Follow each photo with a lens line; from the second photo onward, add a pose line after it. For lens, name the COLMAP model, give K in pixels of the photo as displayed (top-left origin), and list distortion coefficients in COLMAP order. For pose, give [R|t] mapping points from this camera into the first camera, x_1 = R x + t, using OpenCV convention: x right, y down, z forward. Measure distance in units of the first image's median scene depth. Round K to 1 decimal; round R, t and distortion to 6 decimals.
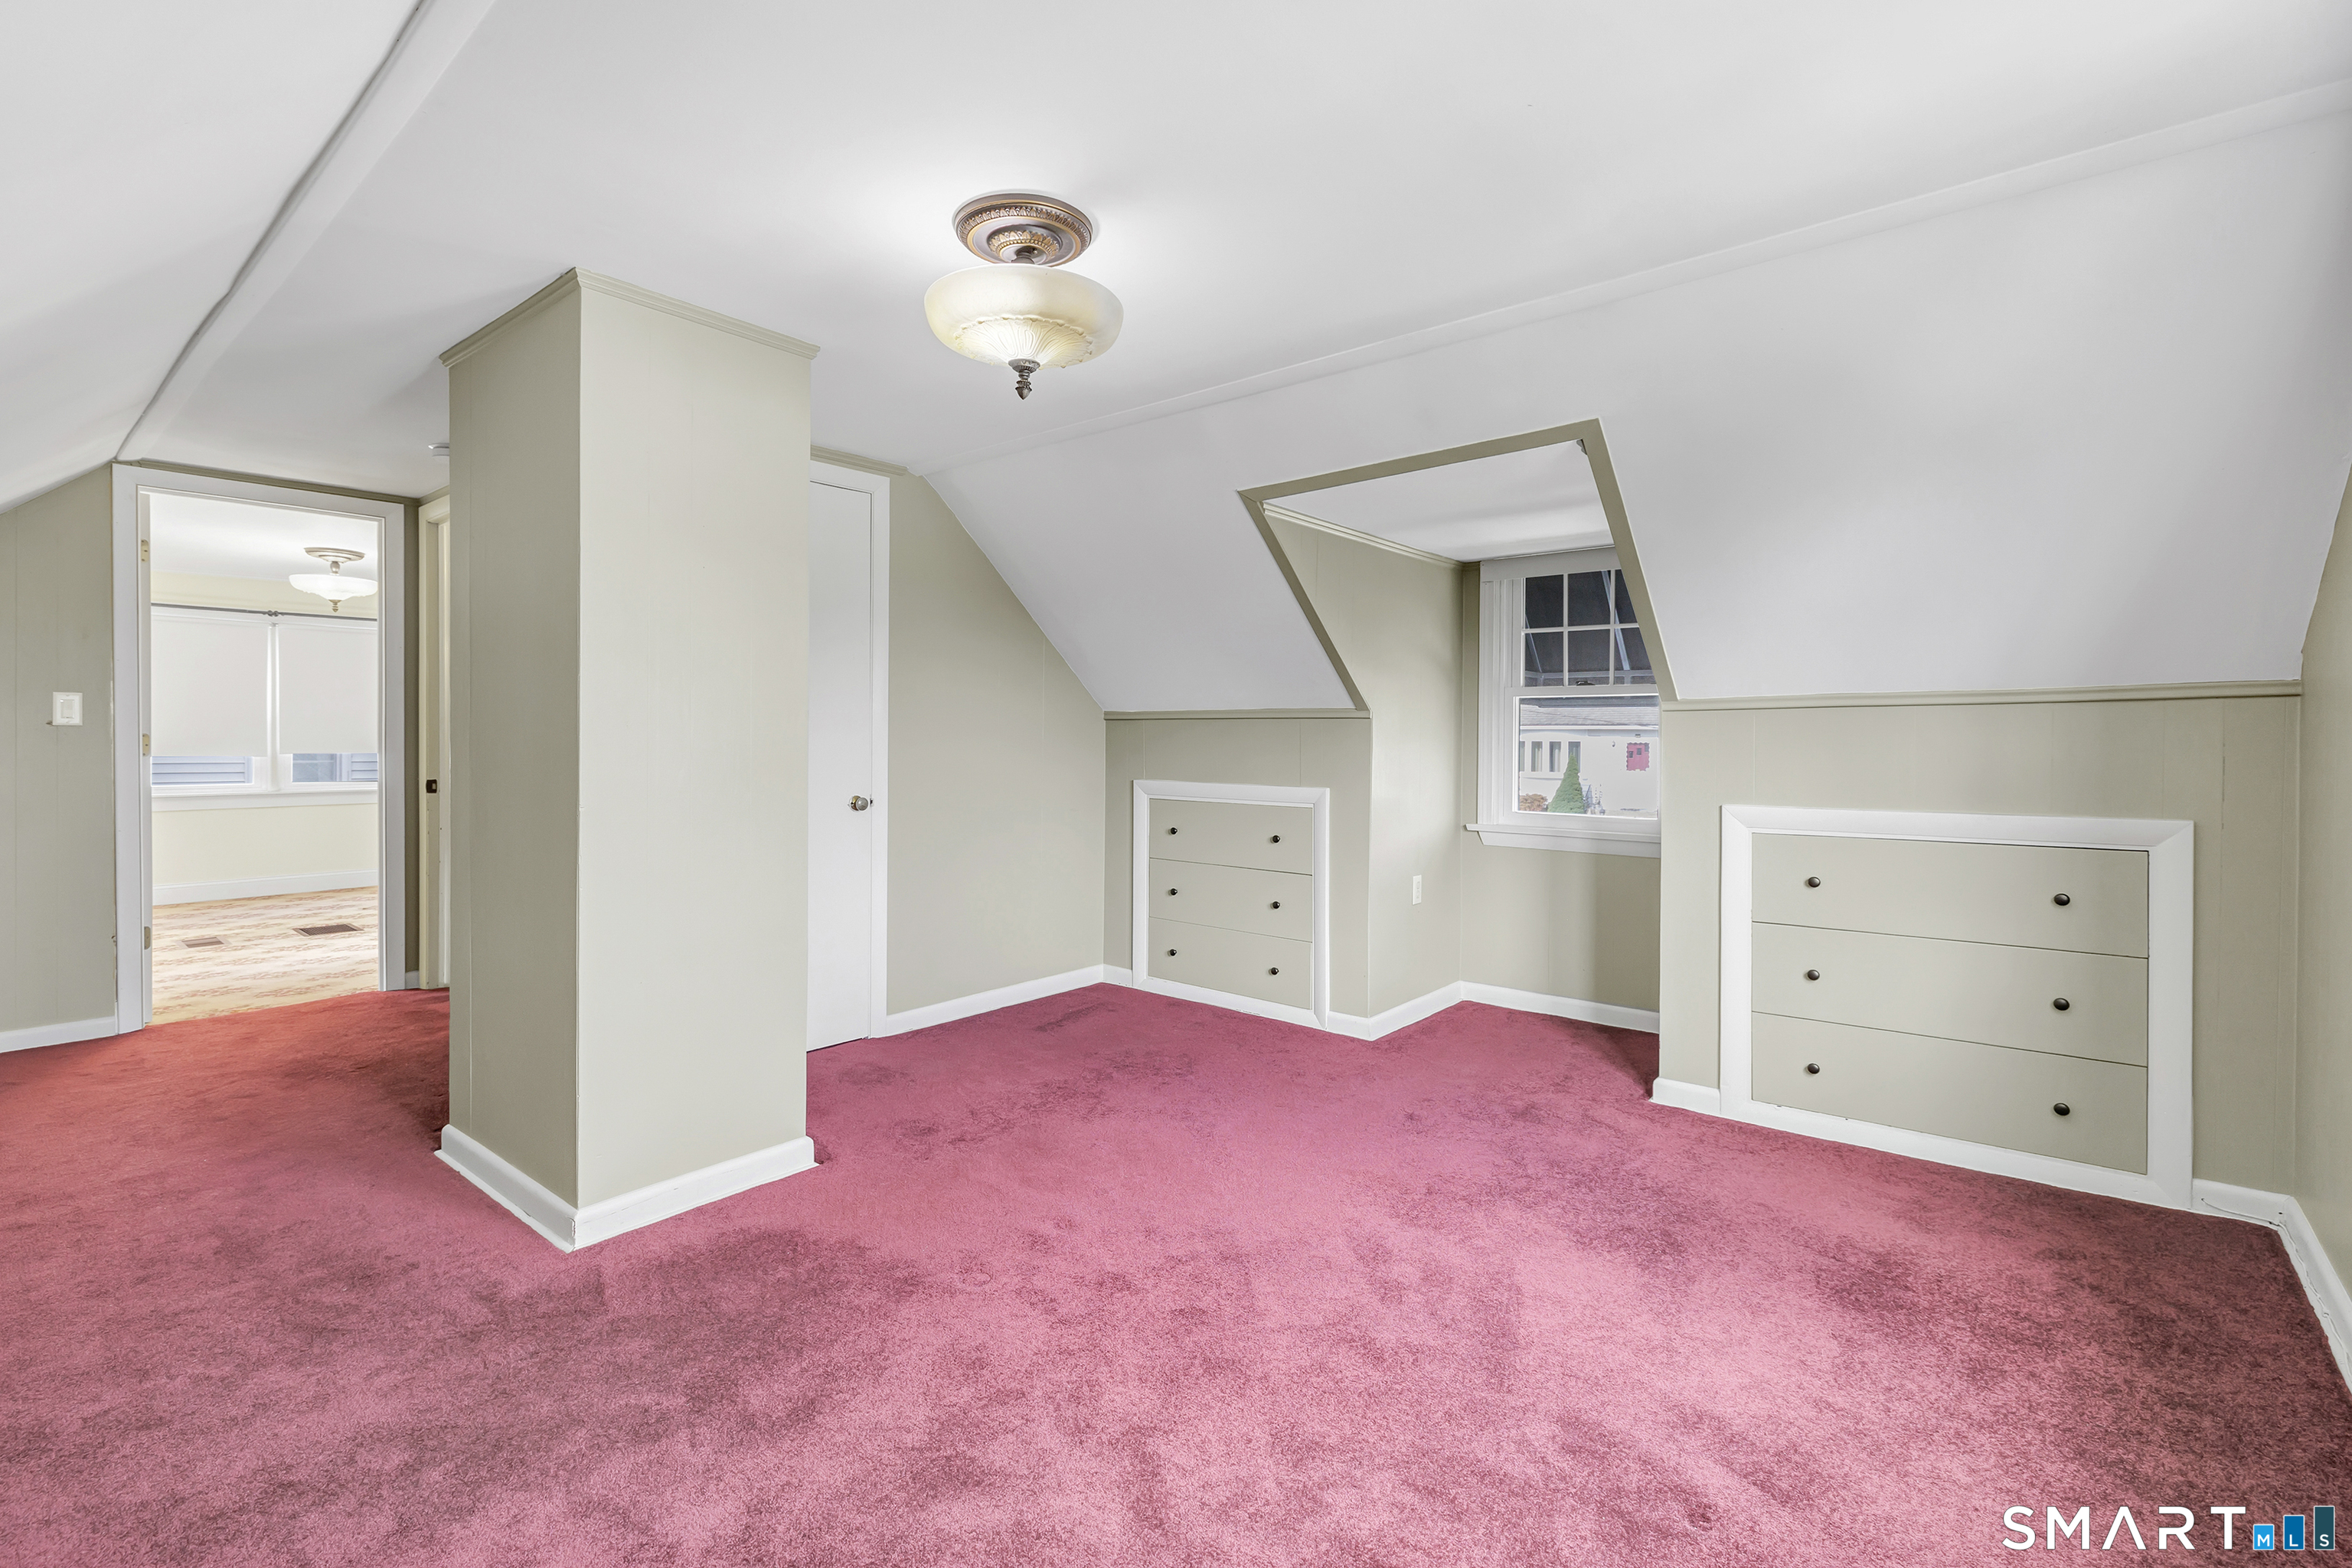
lens RADIAL K [[1054.1, 0, 1158.4], [0, 1054.1, 738.8], [0, 0, 1]] dist [-0.001087, -0.000155]
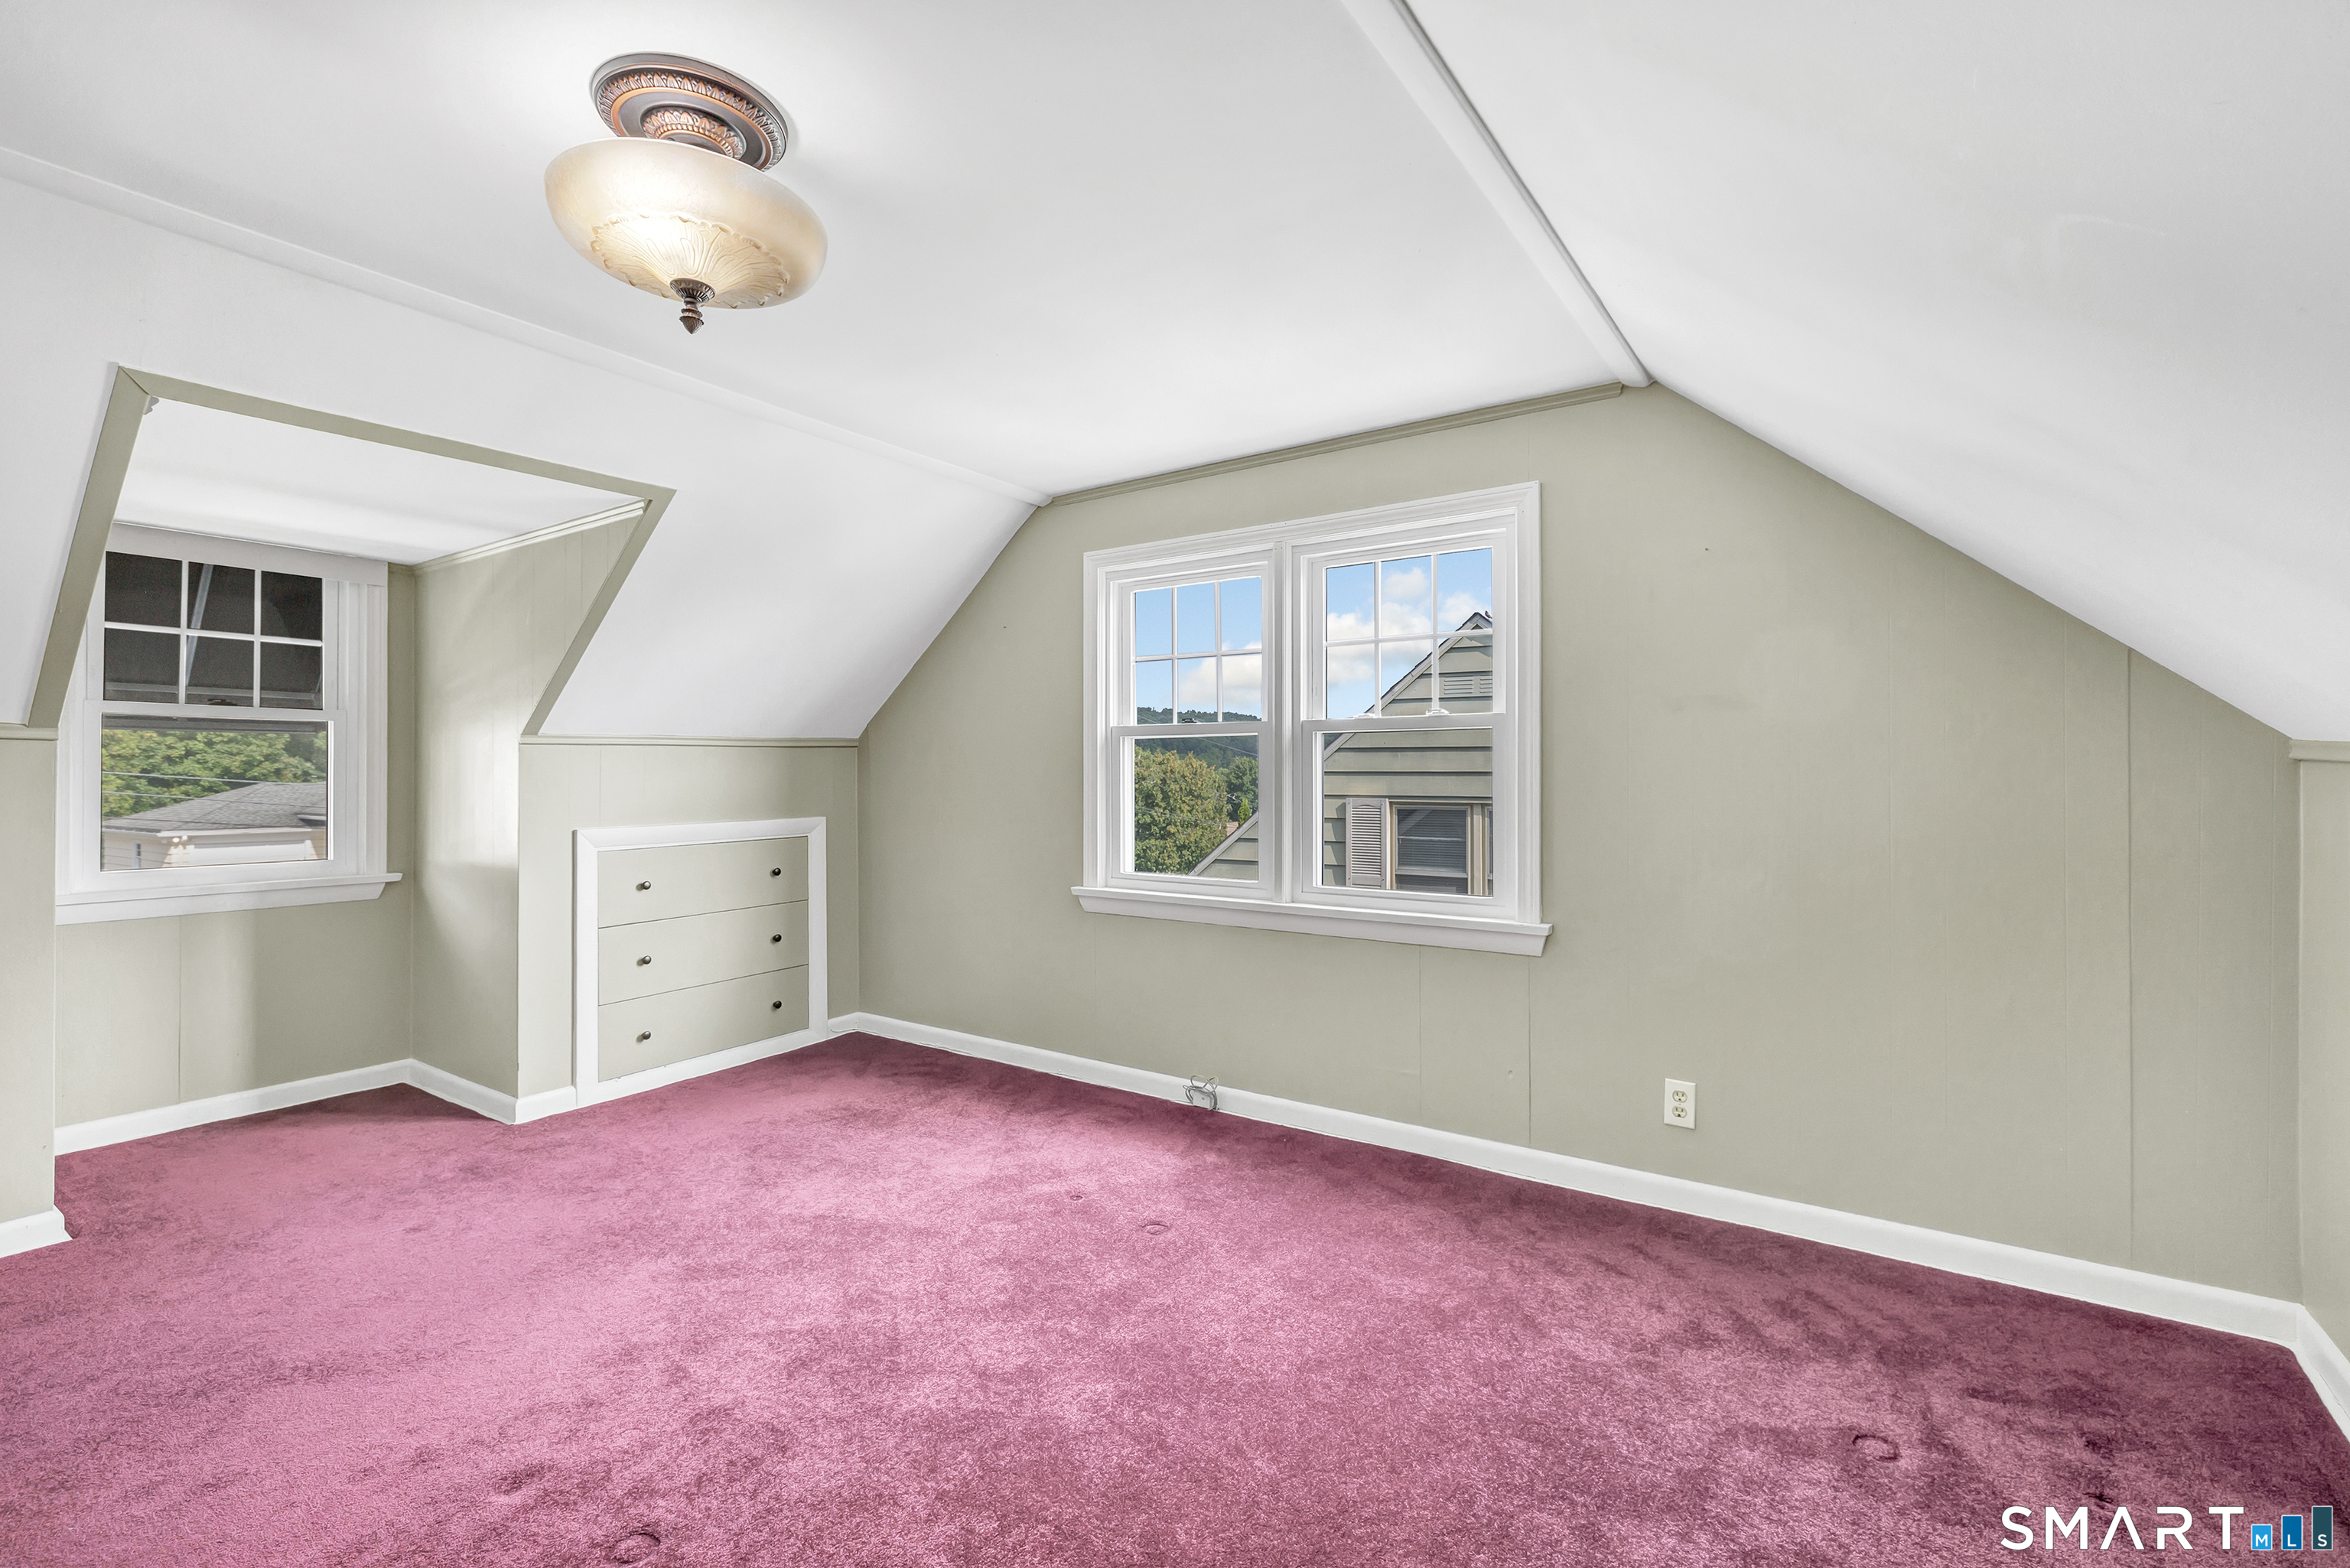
lens RADIAL K [[1022.8, 0, 1167.3], [0, 1022.8, 757.0], [0, 0, 1]] dist [-0.002508, -0.000511]
pose [[-0.104526, 0.004478, 0.994512, -0.756107], [-0.001219, 0.999989, -0.004631, -0.013522], [-0.994521, -0.001696, -0.104519, 0.601419]]
